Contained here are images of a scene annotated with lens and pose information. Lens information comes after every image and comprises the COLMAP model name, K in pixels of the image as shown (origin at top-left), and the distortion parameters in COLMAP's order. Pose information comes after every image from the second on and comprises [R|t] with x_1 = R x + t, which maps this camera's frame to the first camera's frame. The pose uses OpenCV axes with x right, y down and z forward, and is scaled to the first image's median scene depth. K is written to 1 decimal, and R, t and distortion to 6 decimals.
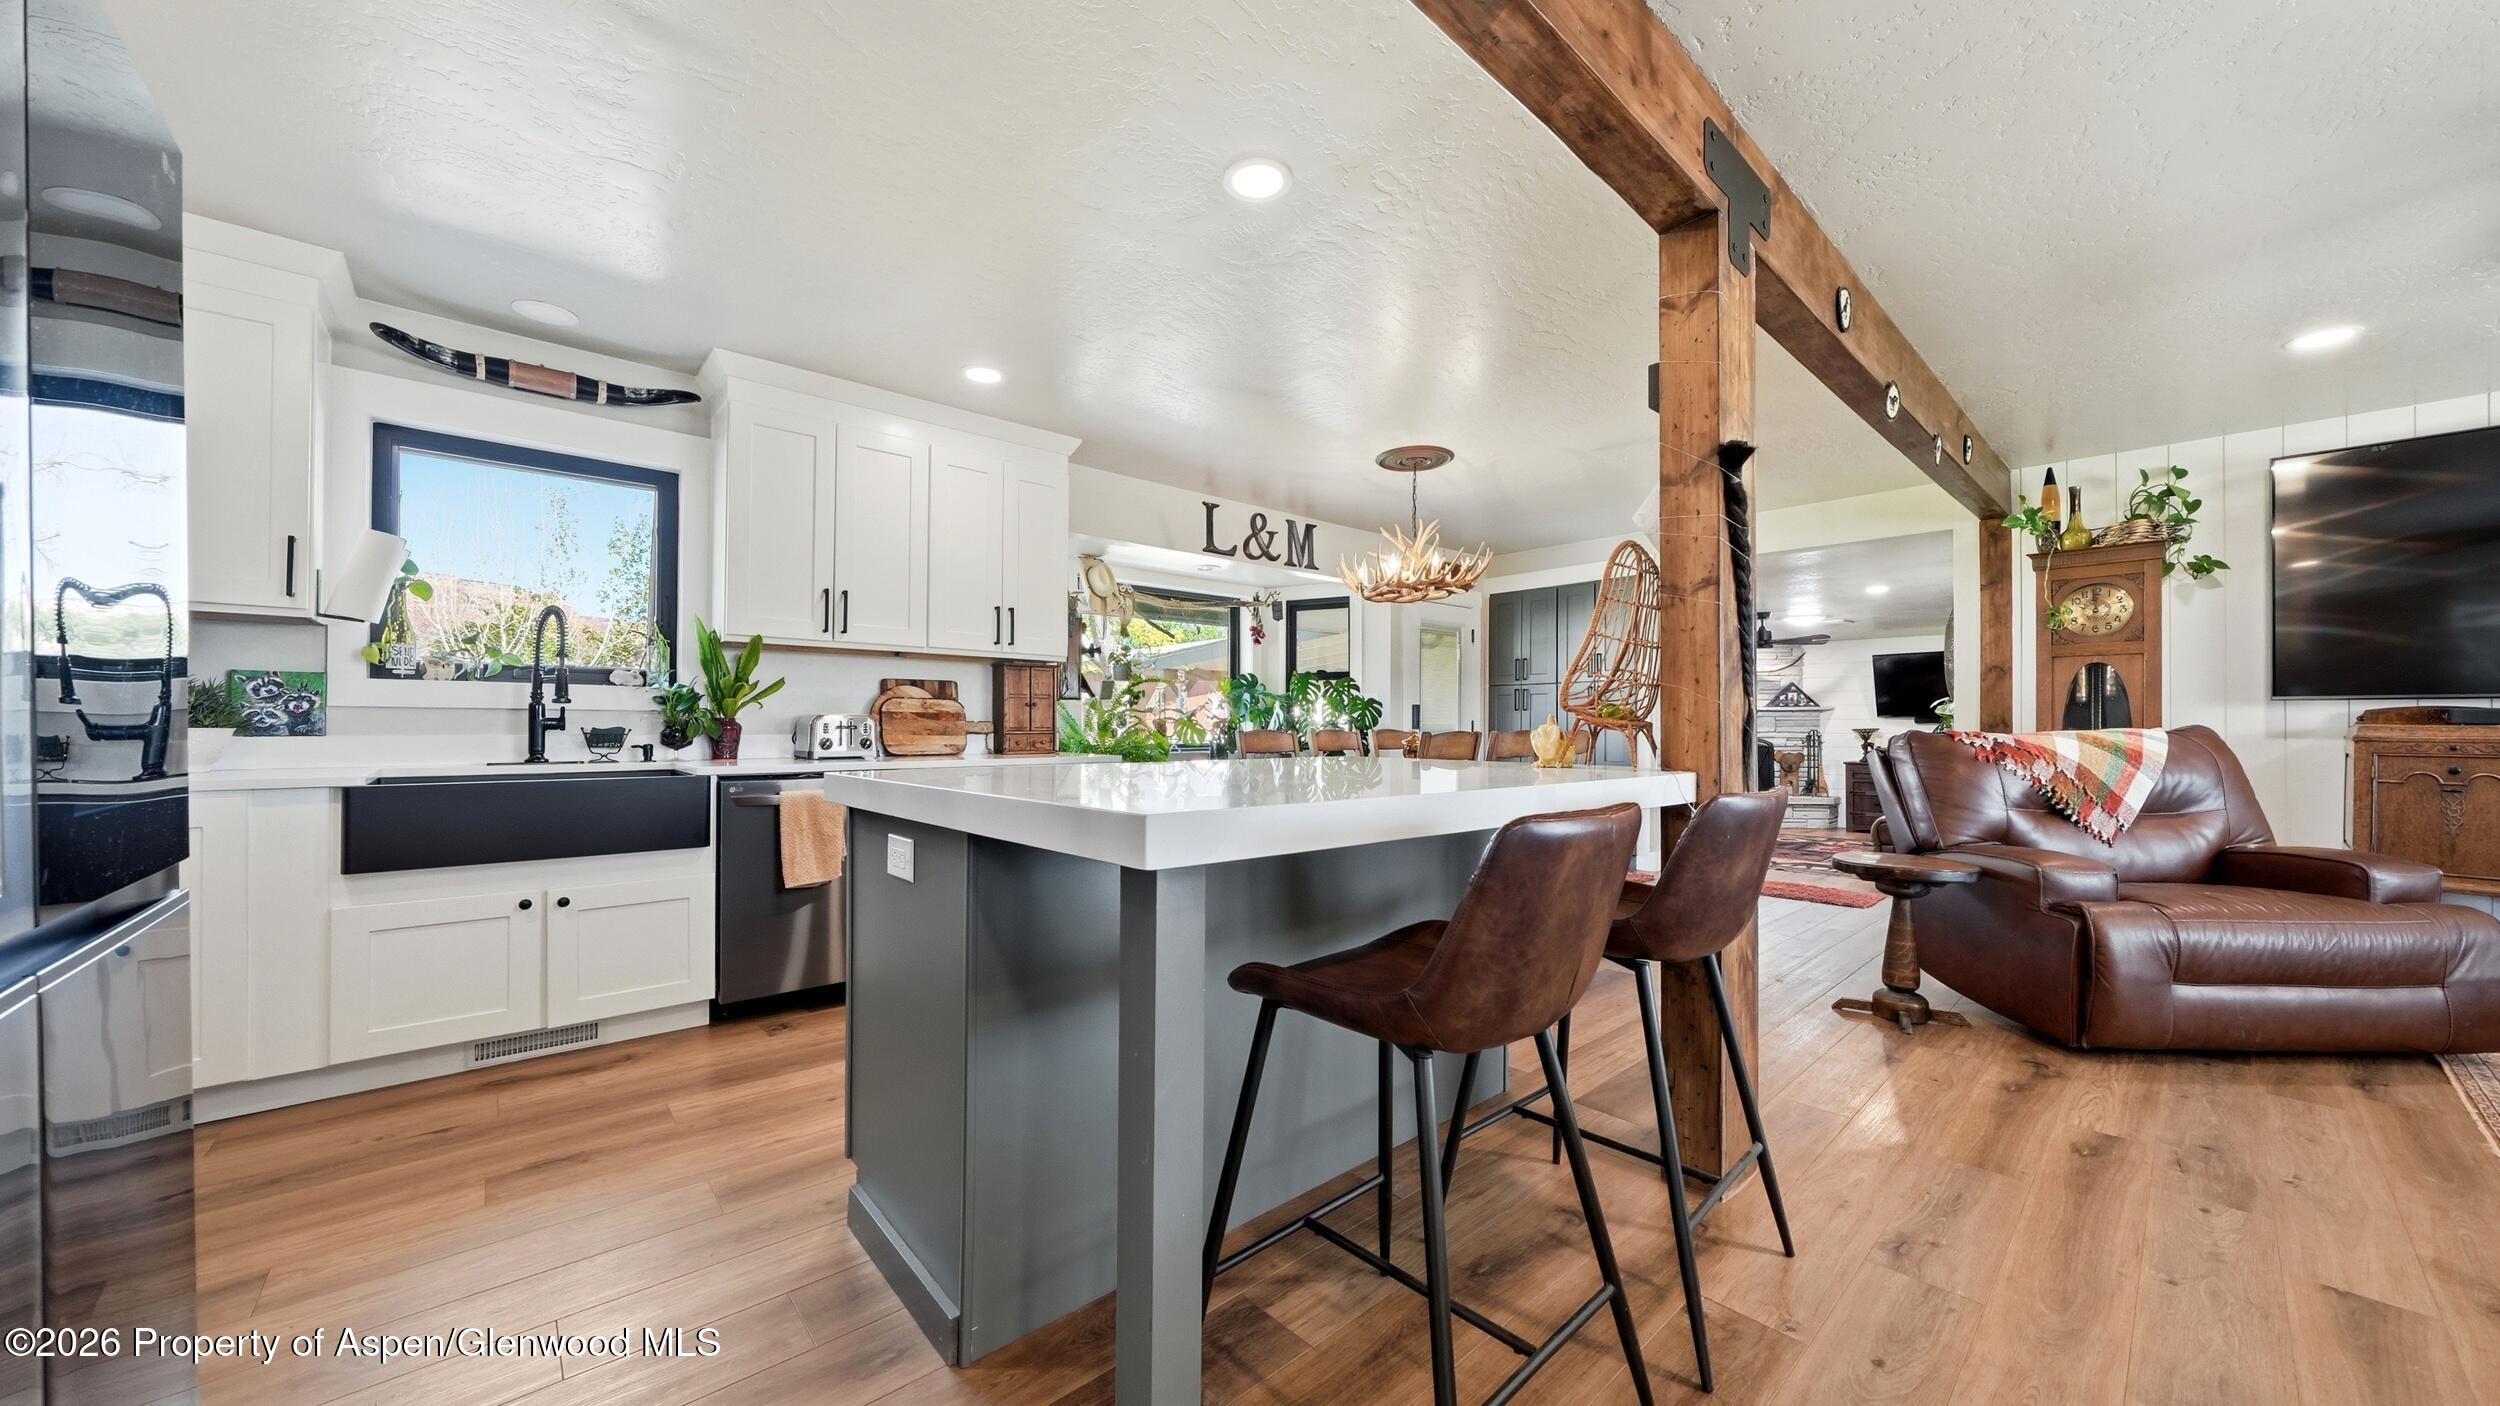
lens RADIAL K [[858.5, 0, 1248.8], [0, 858.5, 719.4], [0, 0, 1]] dist [-0.007597, 0.000239]
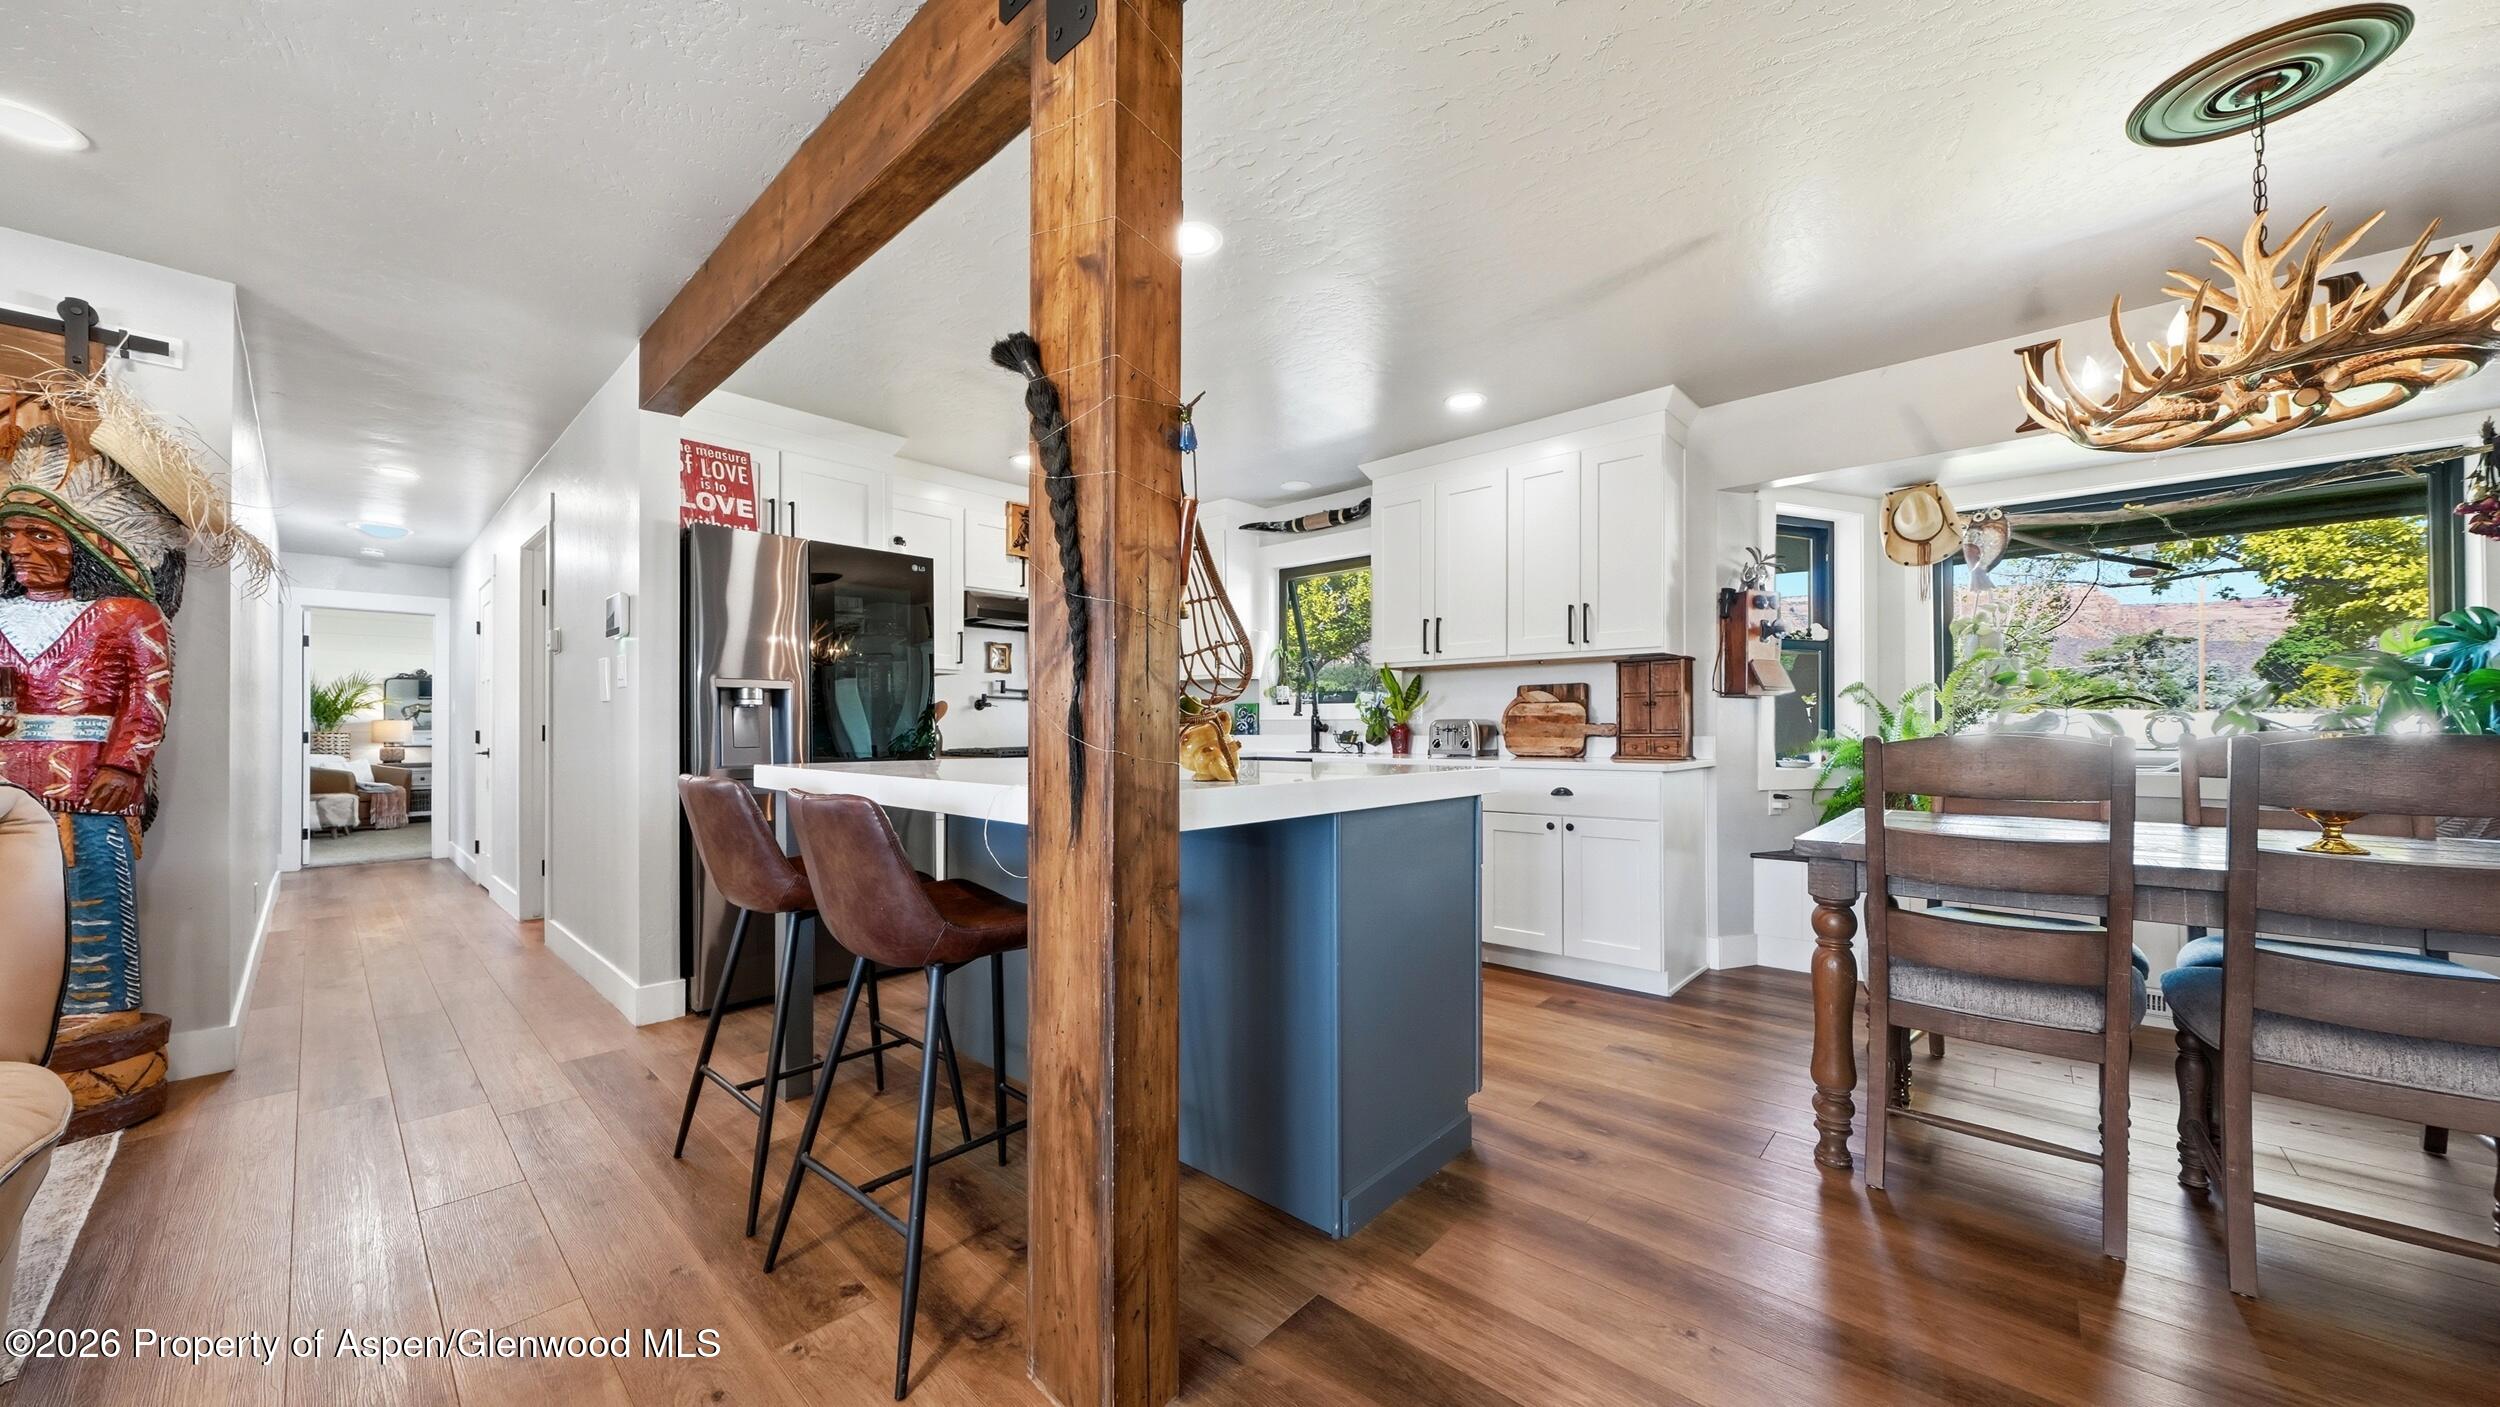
lens RADIAL K [[858.5, 0, 1248.8], [0, 858.5, 719.9], [0, 0, 1]] dist [-0.007597, 0.000239]
pose [[0.104481, -0.014350, -0.994423, 0.751990], [0.010448, 0.999857, -0.013330, 0.008714], [0.994472, -0.008997, 0.104616, 0.640302]]
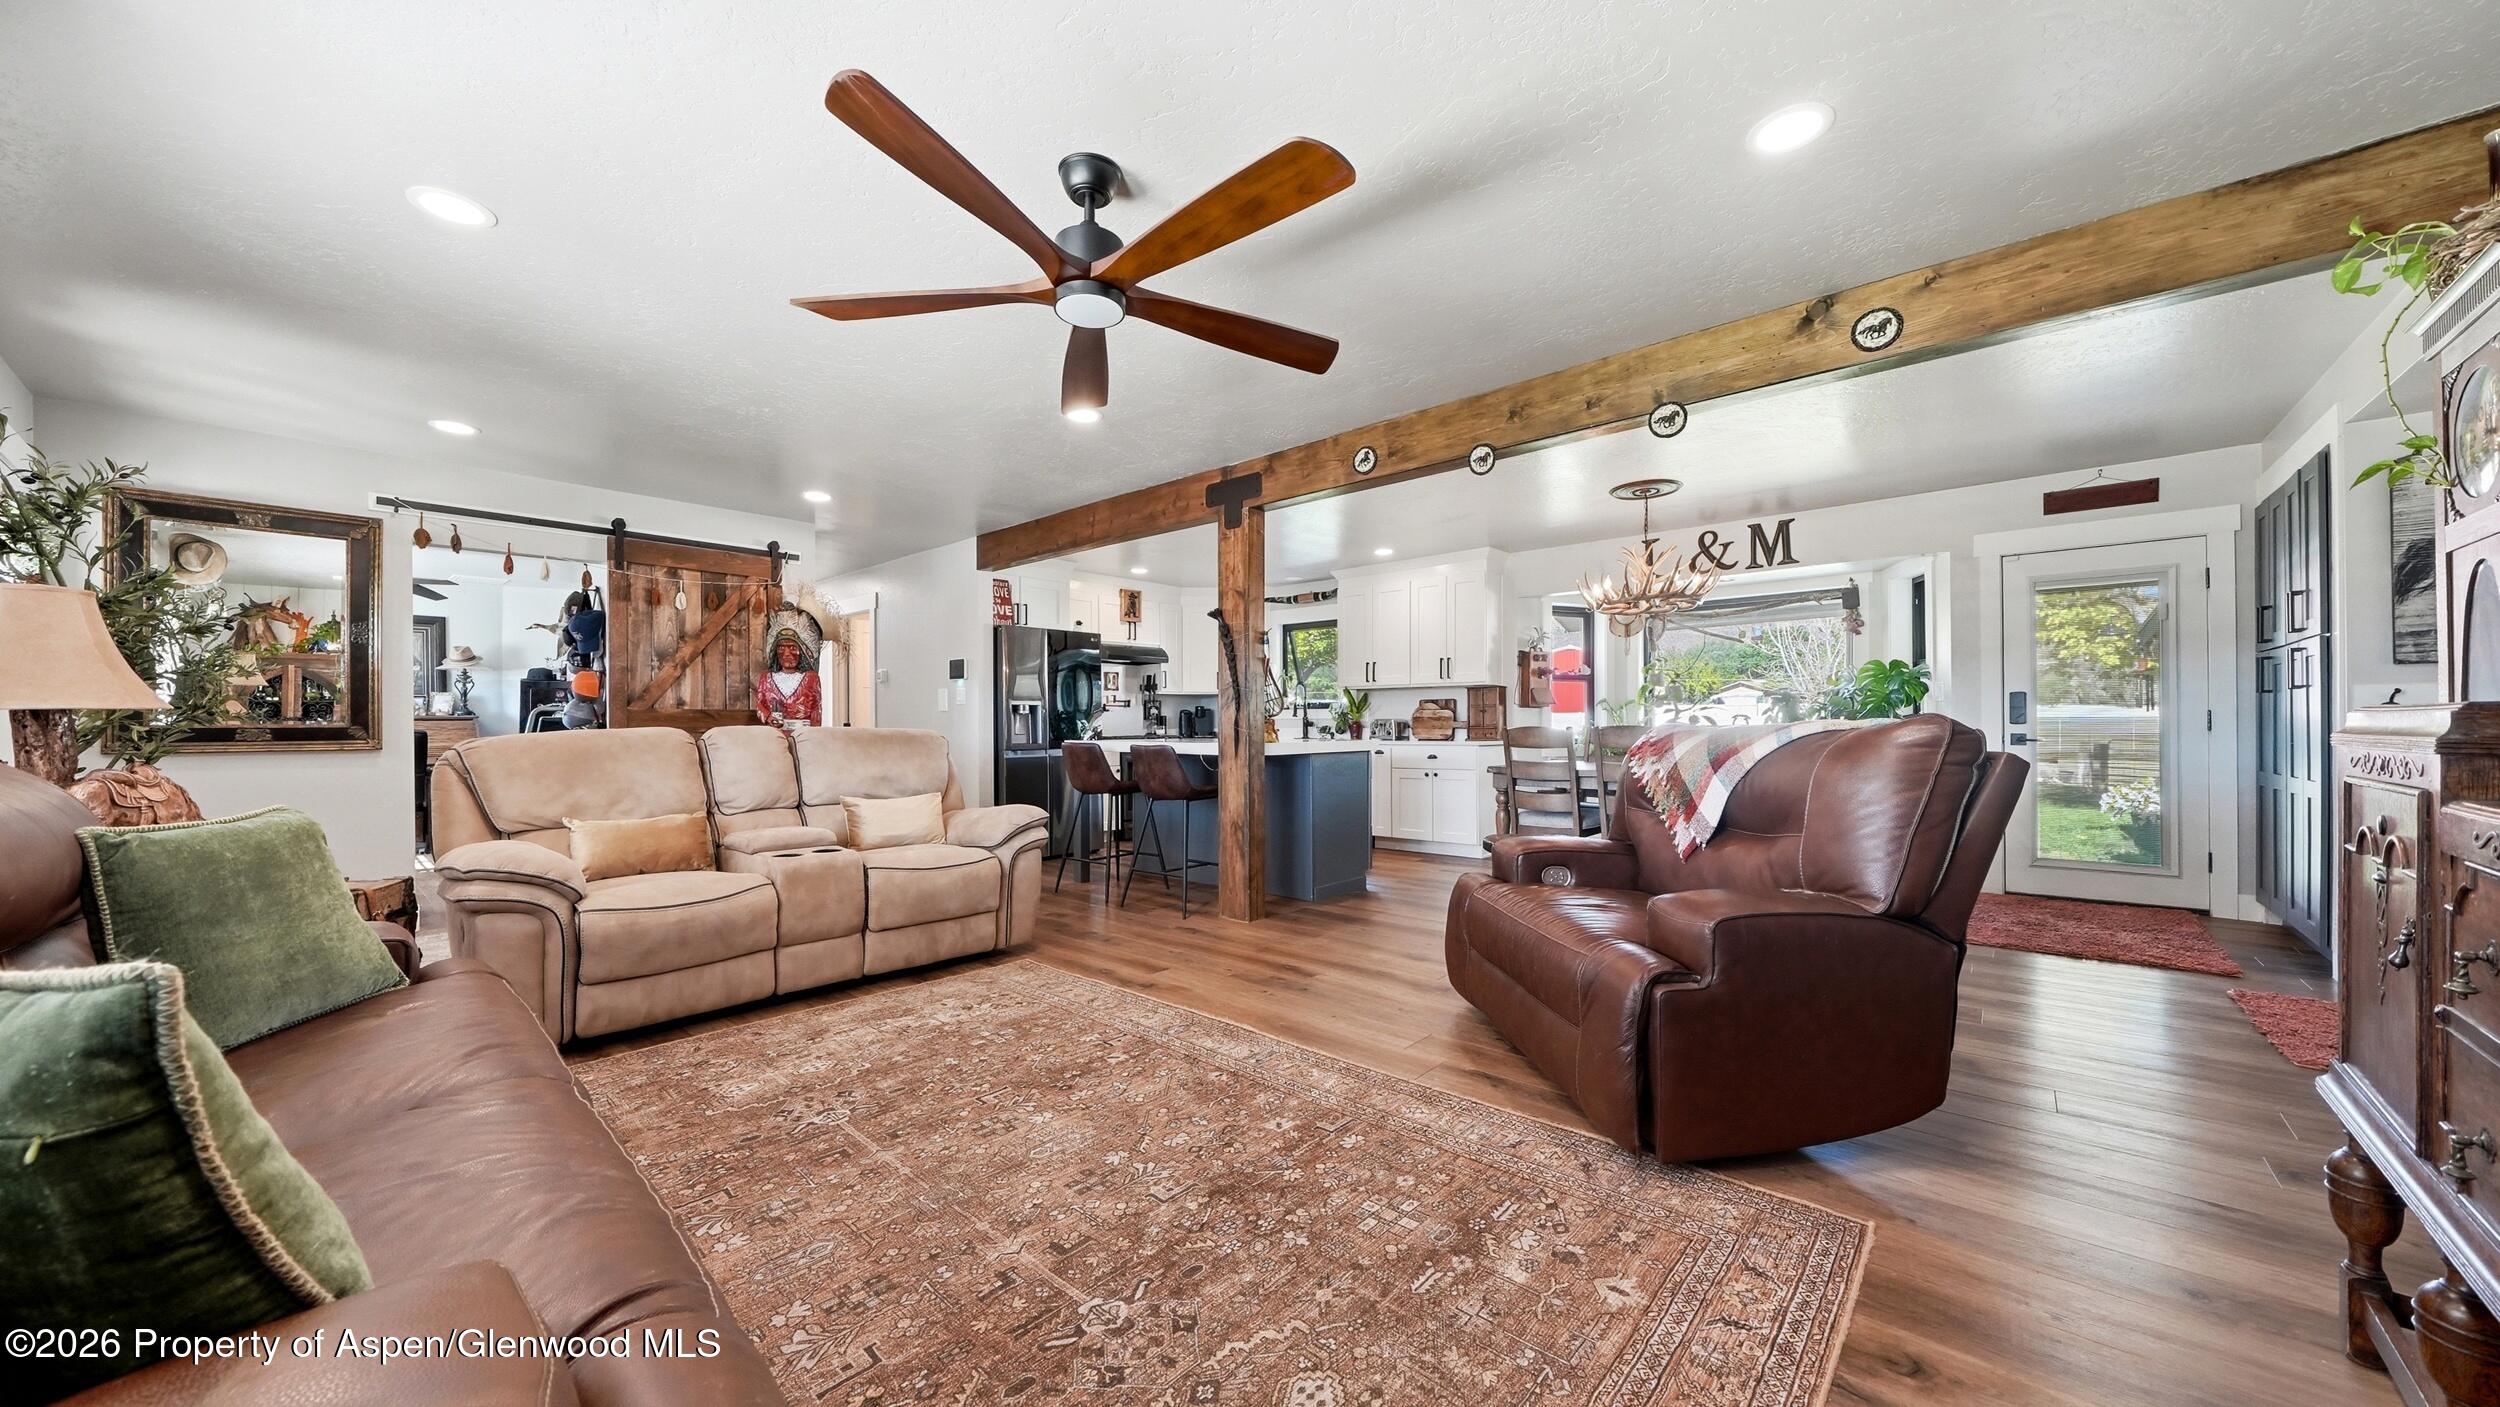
lens RADIAL K [[858.5, 0, 1248.8], [0, 858.5, 719.9], [0, 0, 1]] dist [-0.007597, 0.000239]
pose [[0.113640, -0.009536, -0.993476, 1.739372], [0.012369, 0.999890, -0.008182, 0.010274], [0.993445, -0.011359, 0.113745, 0.464443]]
